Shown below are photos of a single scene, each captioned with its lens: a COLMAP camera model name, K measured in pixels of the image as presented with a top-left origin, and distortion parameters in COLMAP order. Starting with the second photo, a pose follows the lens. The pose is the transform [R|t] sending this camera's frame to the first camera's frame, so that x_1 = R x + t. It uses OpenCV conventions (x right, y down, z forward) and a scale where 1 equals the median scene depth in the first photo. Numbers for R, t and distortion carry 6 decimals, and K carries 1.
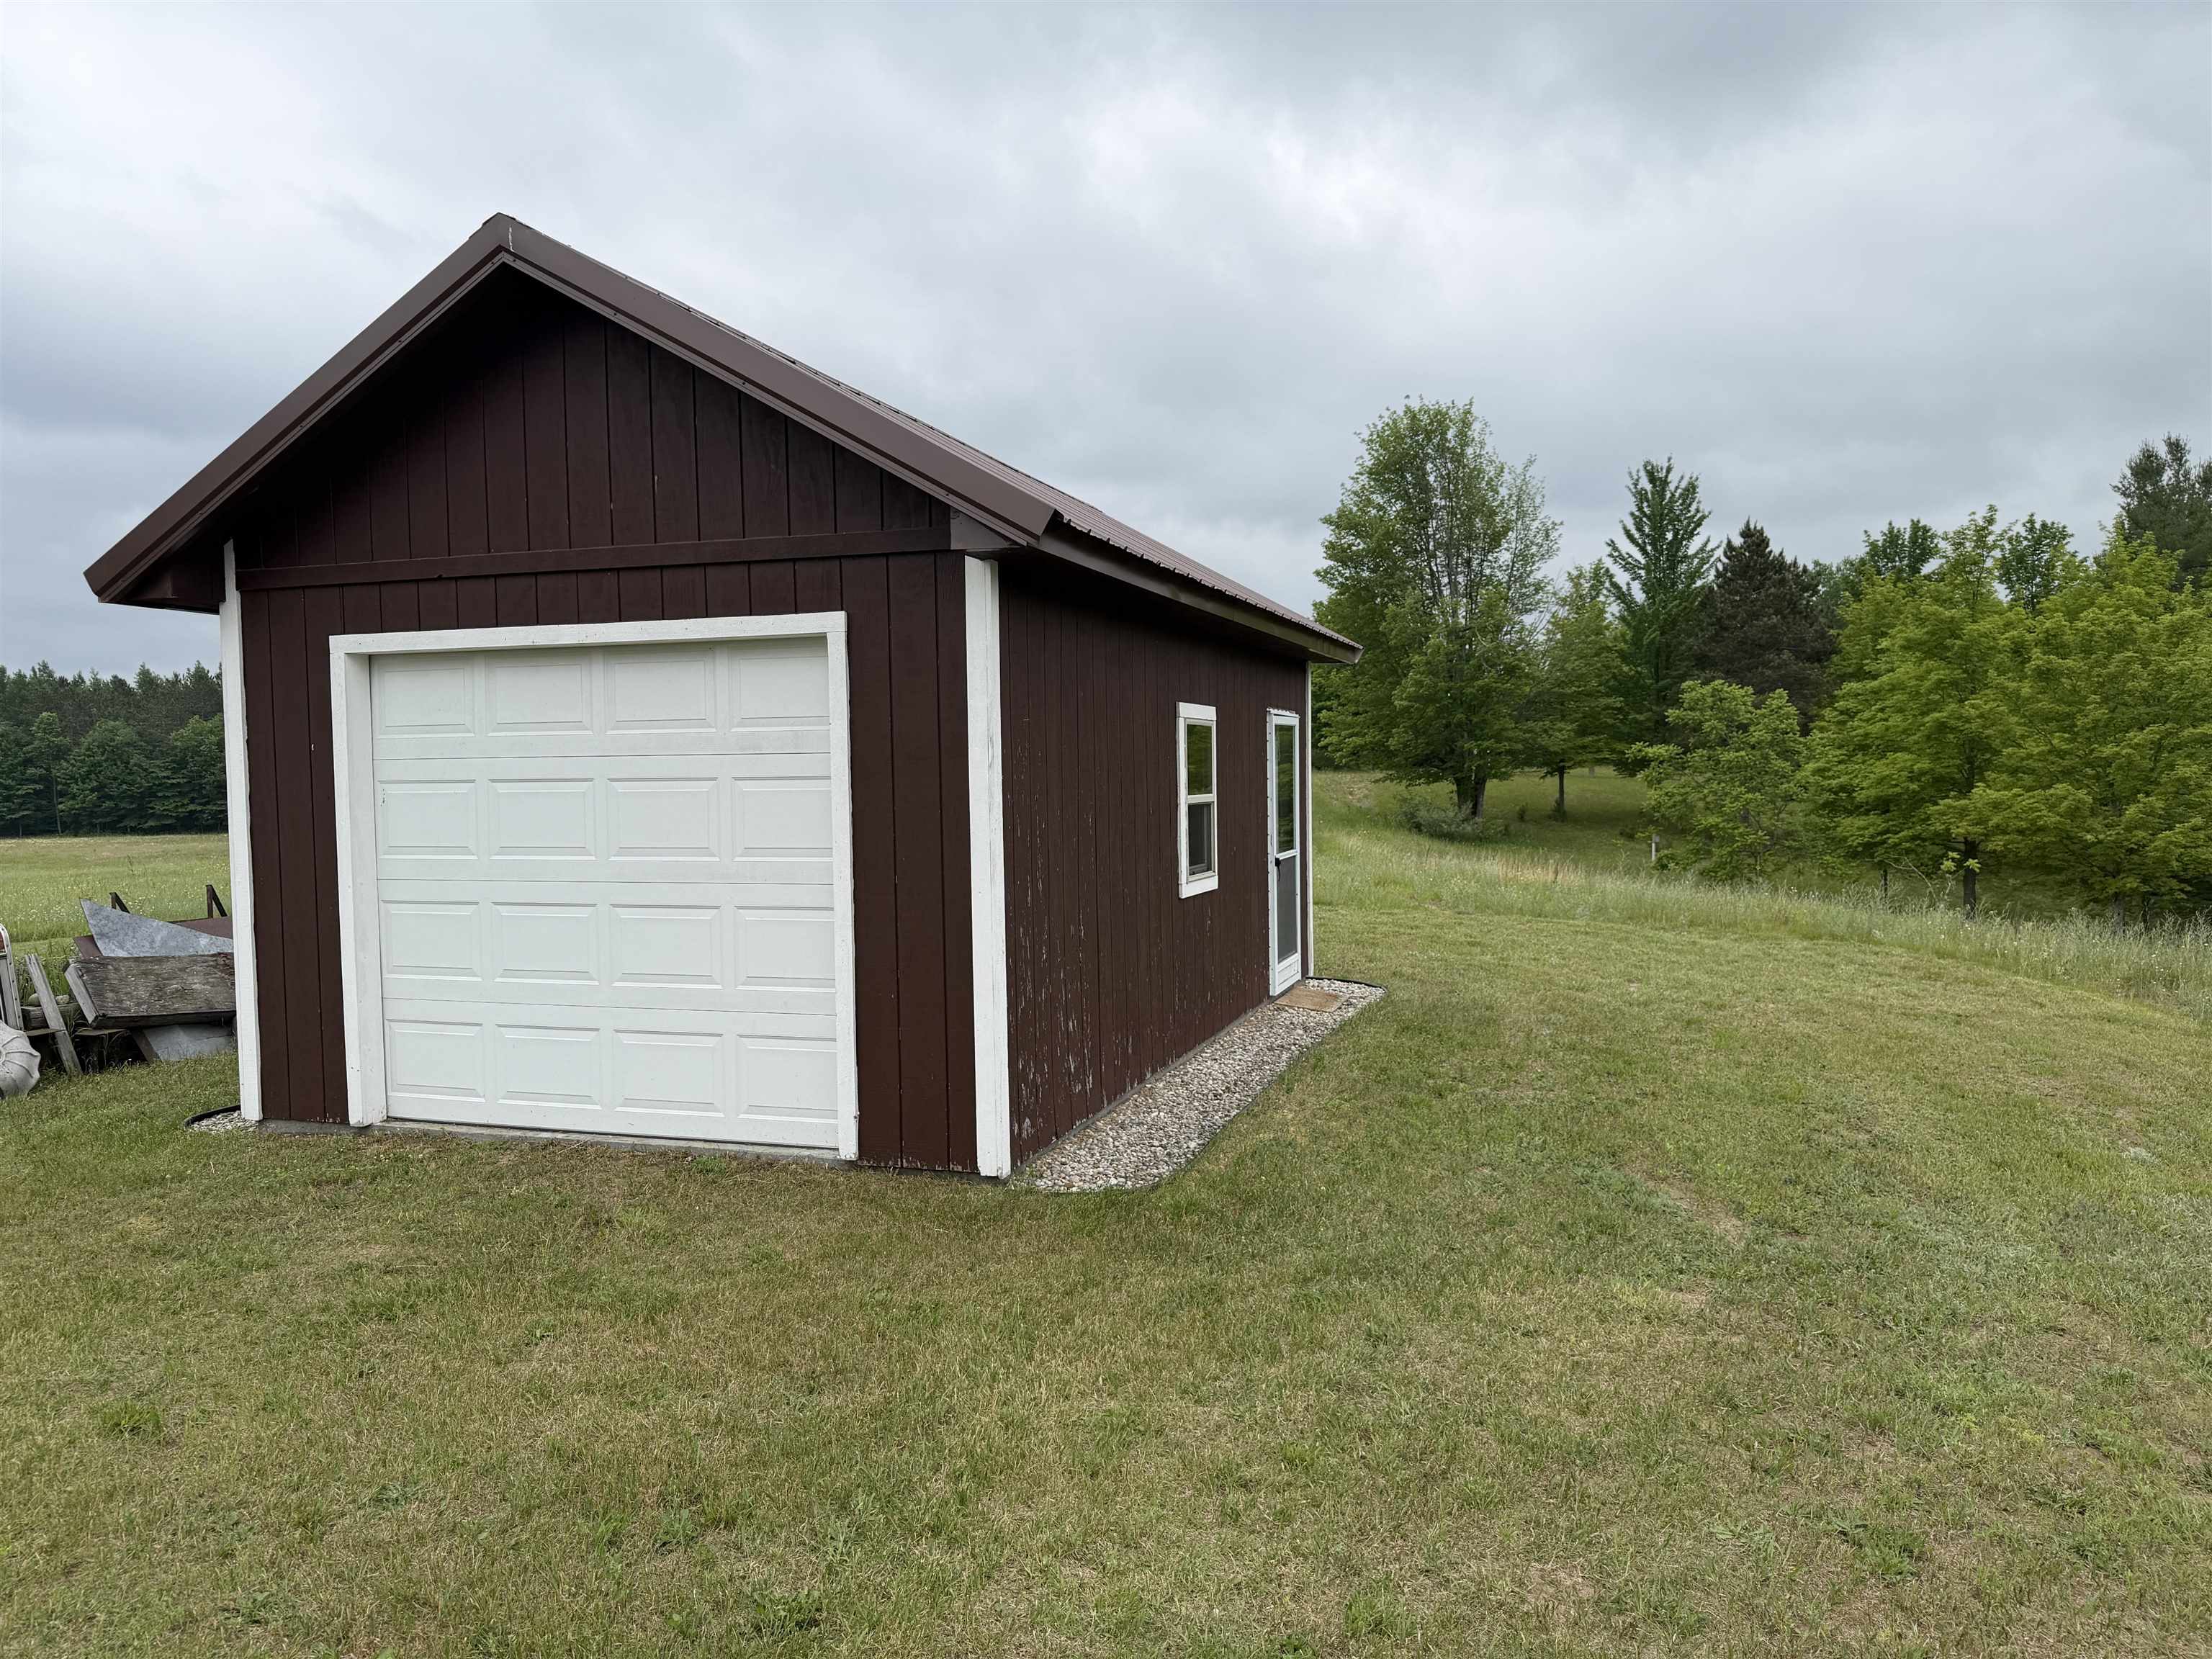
lens RADIAL K [[1547.9, 0, 1105.8], [0, 1547.9, 838.5], [0, 0, 1]] dist [0.043058, -0.053943]
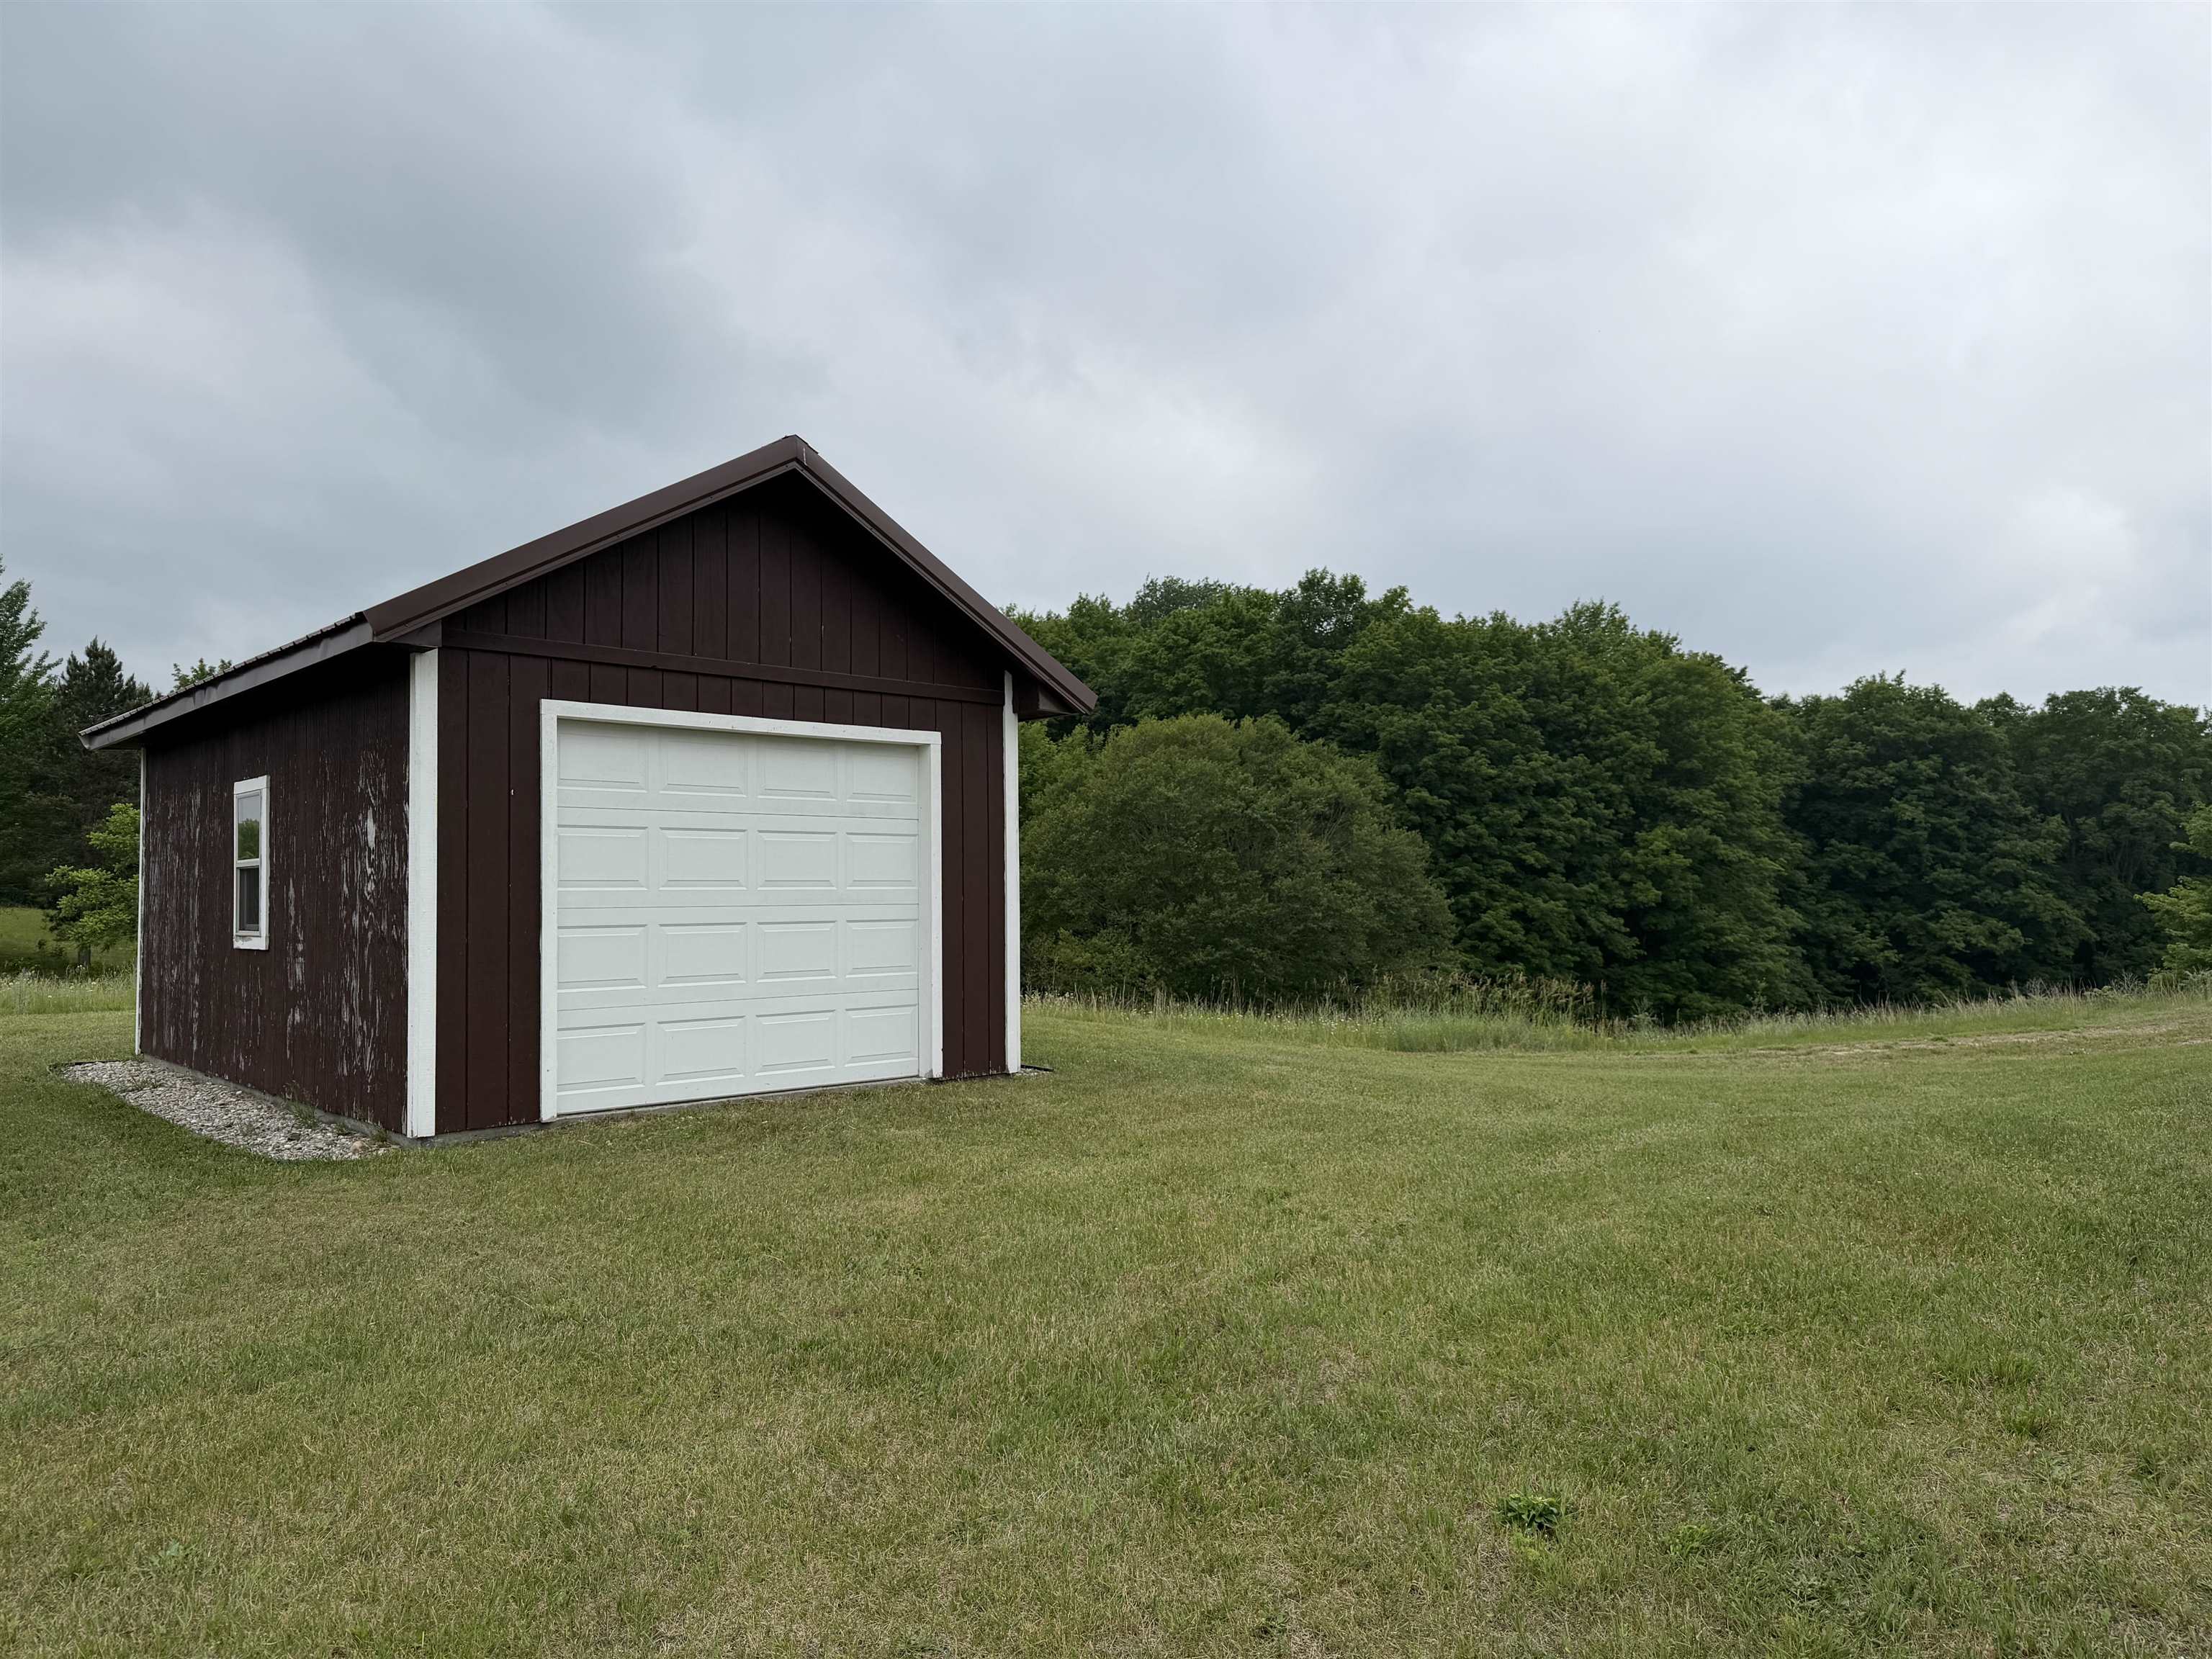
lens RADIAL K [[1547.9, 0, 1105.8], [0, 1547.9, 838.5], [0, 0, 1]] dist [0.043058, -0.053943]
pose [[0.482864, 0.041286, 0.874722, -0.122958], [0.038171, 0.996946, -0.068126, 0.006618], [-0.874863, 0.066285, 0.479813, 0.006777]]
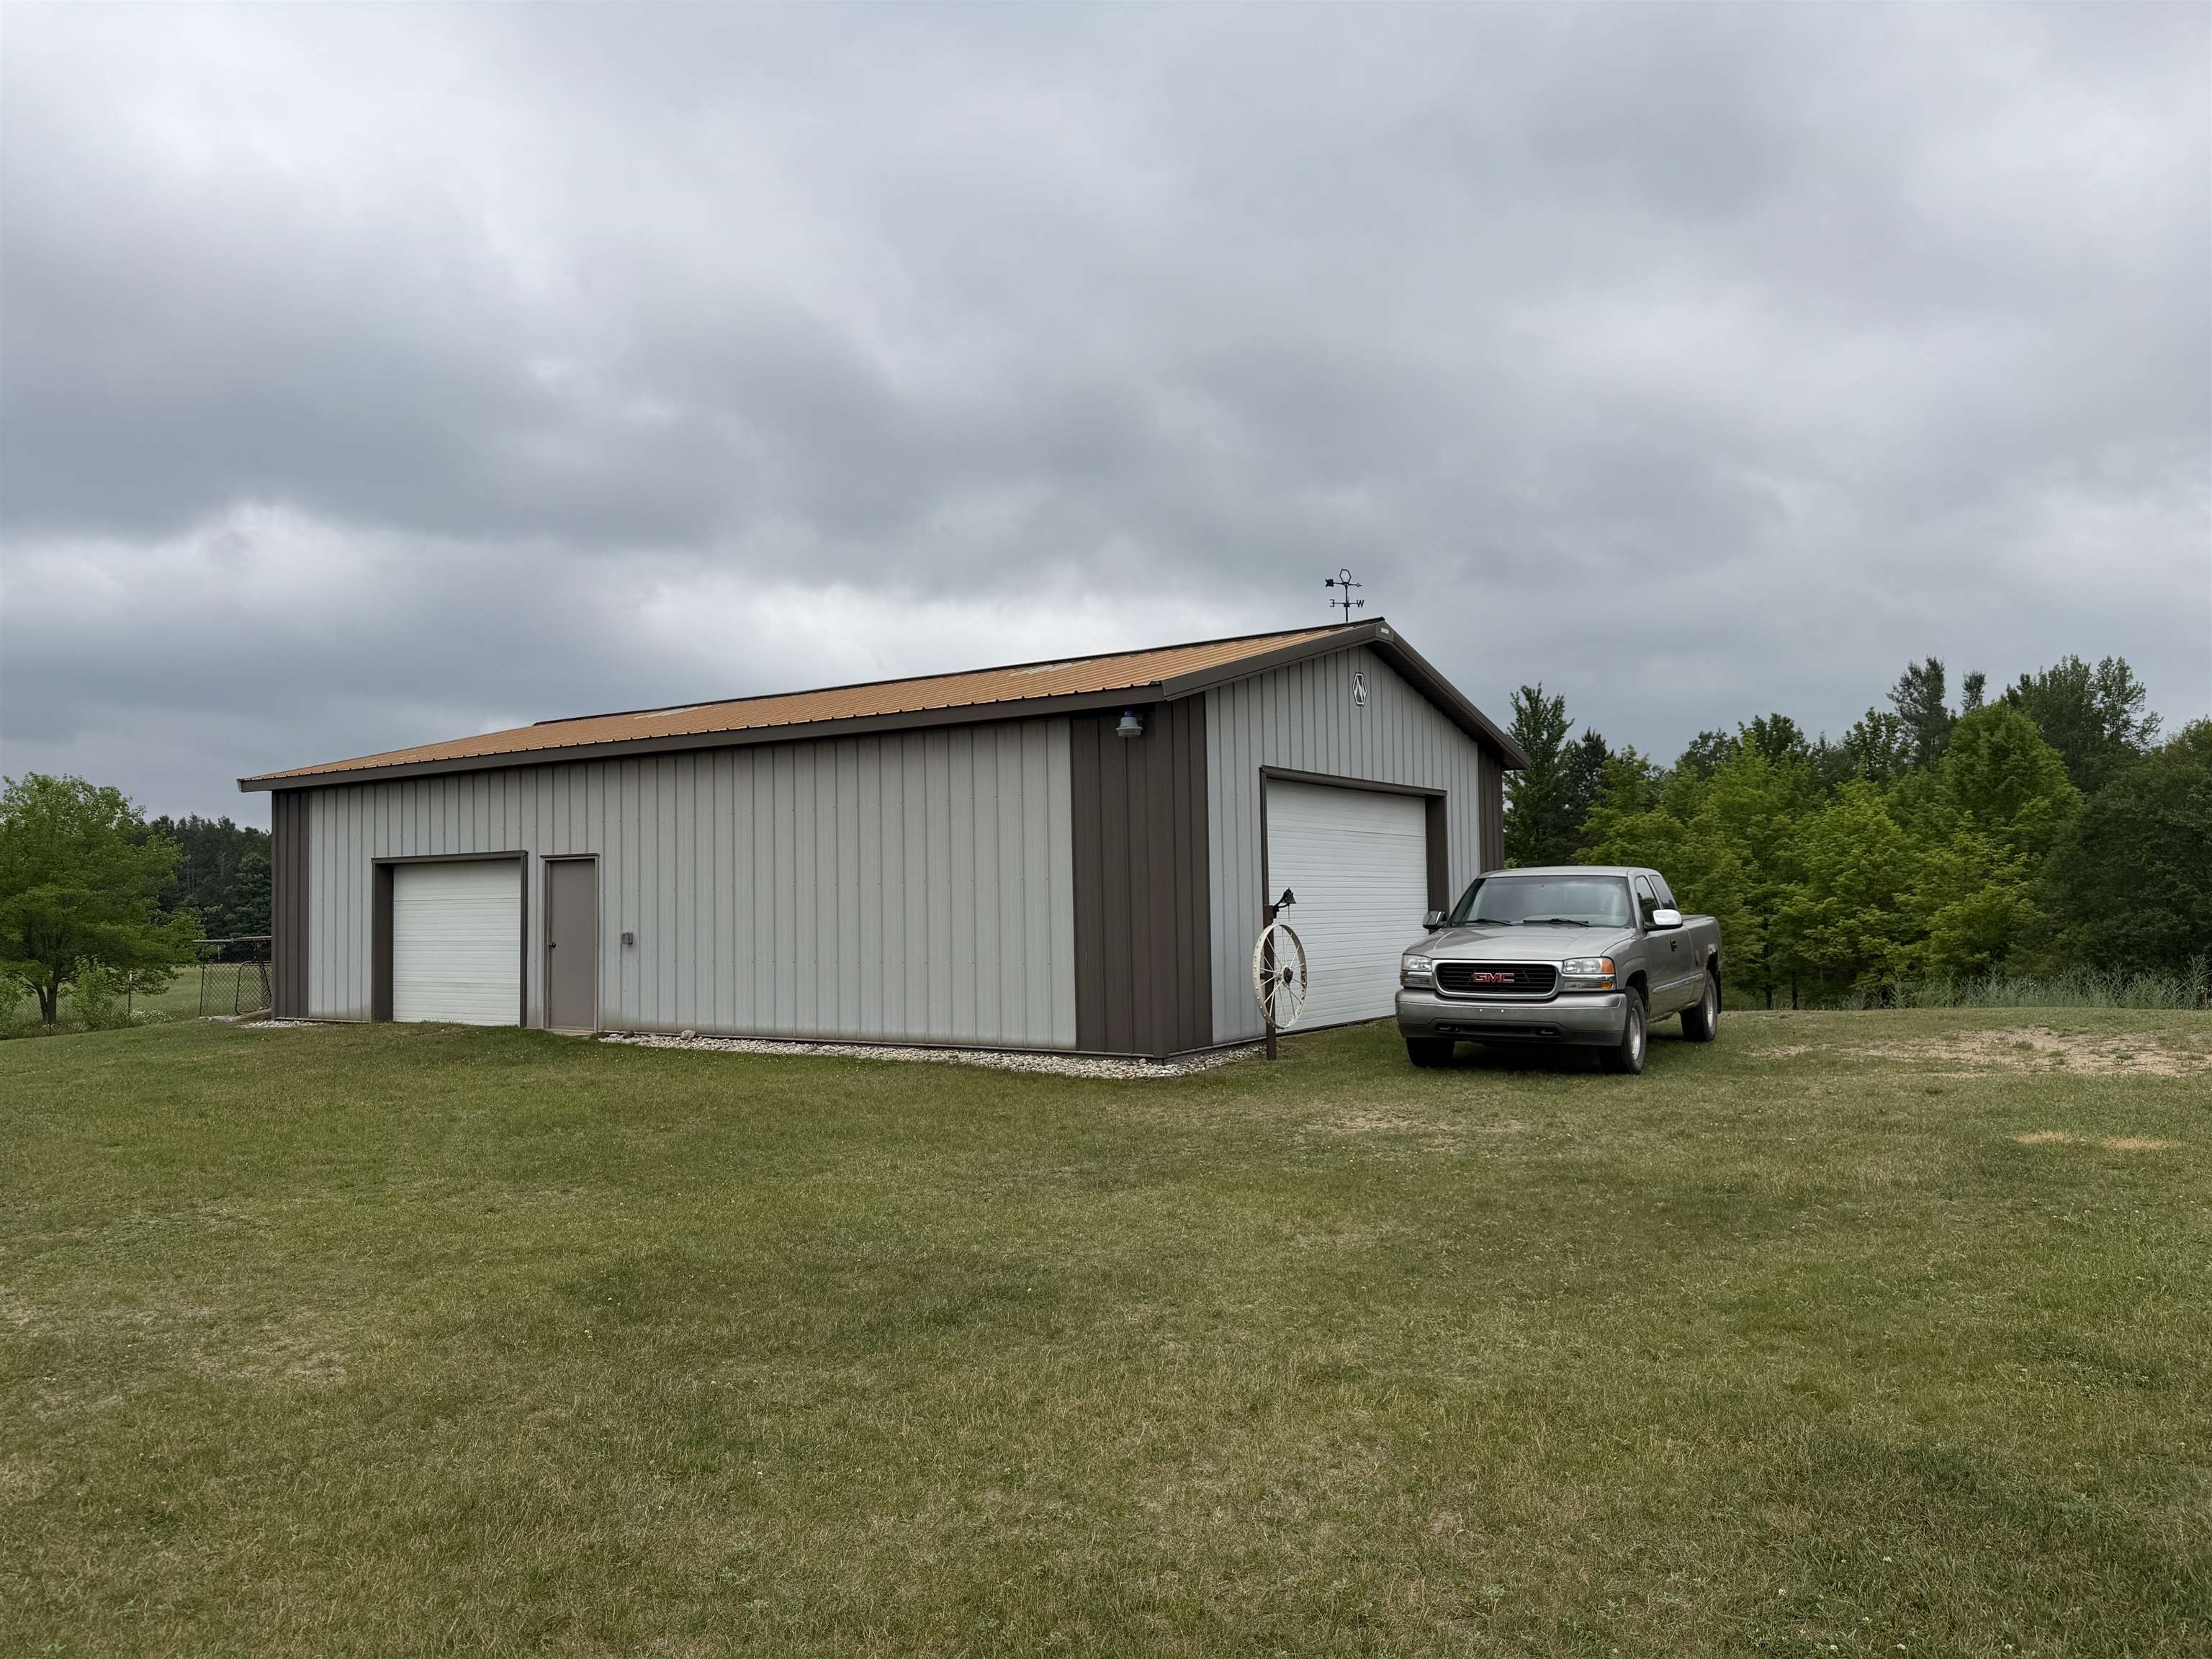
lens RADIAL K [[1547.9, 0, 1105.8], [0, 1547.9, 838.5], [0, 0, 1]] dist [0.043058, -0.053943]
pose [[0.992768, -0.009214, -0.119693, 0.148708], [-0.000858, 0.996480, -0.083824, 0.012944], [0.120044, 0.083321, 0.989266, -0.441332]]
